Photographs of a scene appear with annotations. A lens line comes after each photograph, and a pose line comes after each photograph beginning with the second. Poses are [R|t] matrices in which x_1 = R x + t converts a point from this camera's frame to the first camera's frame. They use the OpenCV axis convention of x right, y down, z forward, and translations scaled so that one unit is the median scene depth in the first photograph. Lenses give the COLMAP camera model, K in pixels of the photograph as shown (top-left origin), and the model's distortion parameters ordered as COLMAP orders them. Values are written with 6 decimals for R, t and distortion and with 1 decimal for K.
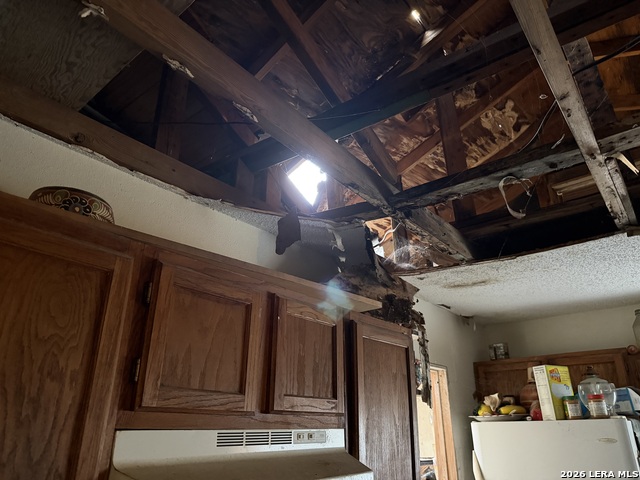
lens RADIAL K [[450.2, 0, 316.9], [0, 450.2, 241.3], [0, 0, 1]] dist [0.025933, -0.053872]
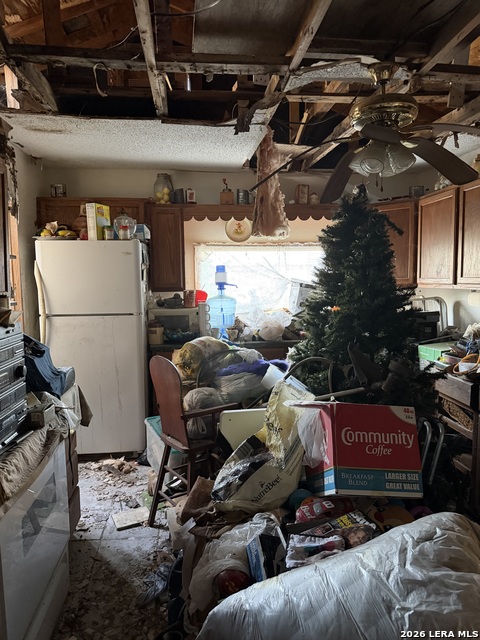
lens RADIAL K [[450.2, 0, 243.0], [0, 450.2, 320.1], [0, 0, 1]] dist [0.025933, -0.053872]
pose [[0.697698, -0.080991, 0.711799, -0.215122], [-0.267499, 0.892271, 0.363725, -0.034017], [-0.664577, -0.444176, 0.600871, -0.329860]]
